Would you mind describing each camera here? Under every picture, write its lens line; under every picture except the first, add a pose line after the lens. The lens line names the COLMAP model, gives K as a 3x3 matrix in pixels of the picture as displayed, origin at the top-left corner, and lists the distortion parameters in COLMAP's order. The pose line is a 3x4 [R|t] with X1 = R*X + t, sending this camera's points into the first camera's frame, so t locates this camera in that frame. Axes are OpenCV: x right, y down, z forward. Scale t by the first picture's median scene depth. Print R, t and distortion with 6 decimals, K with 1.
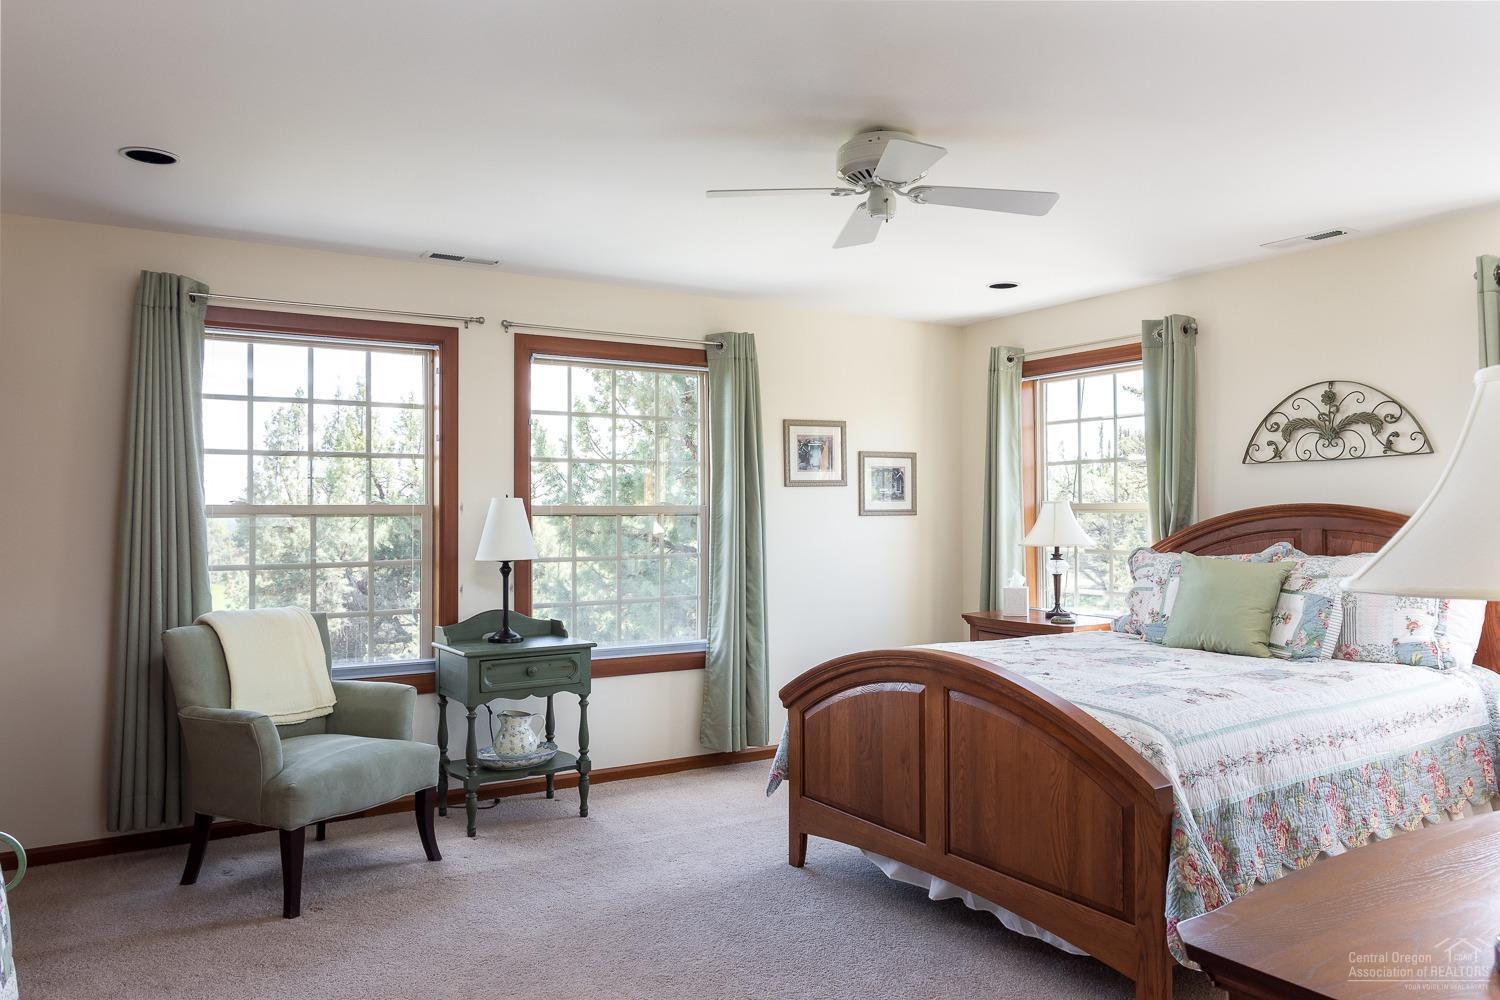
lens RADIAL K [[1088.5, 0, 749.6], [0, 1088.5, 503.4], [0, 0, 1]] dist [0.012803, 0.002461]
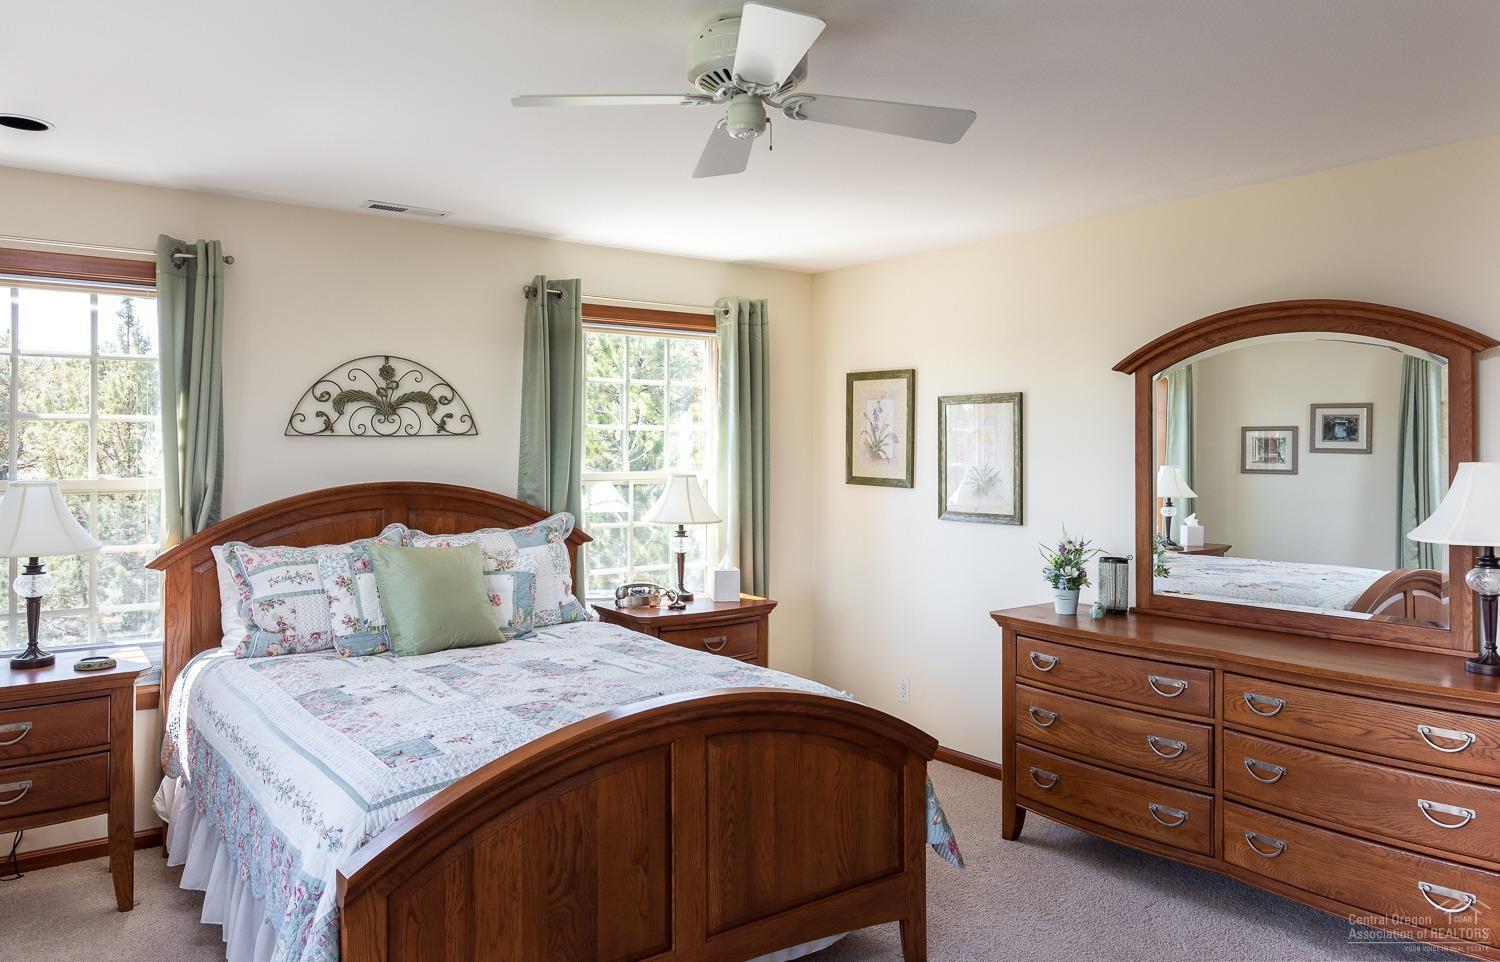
lens RADIAL K [[1024.2, 0, 749.6], [0, 1024.2, 473.3], [0, 0, 1]] dist [-0.000877, 0.001504]
pose [[-0.084006, -0.015718, 0.996341, -0.415301], [-0.007492, 0.999857, 0.015141, -0.023407], [-0.996437, -0.006193, -0.084112, 0.766089]]
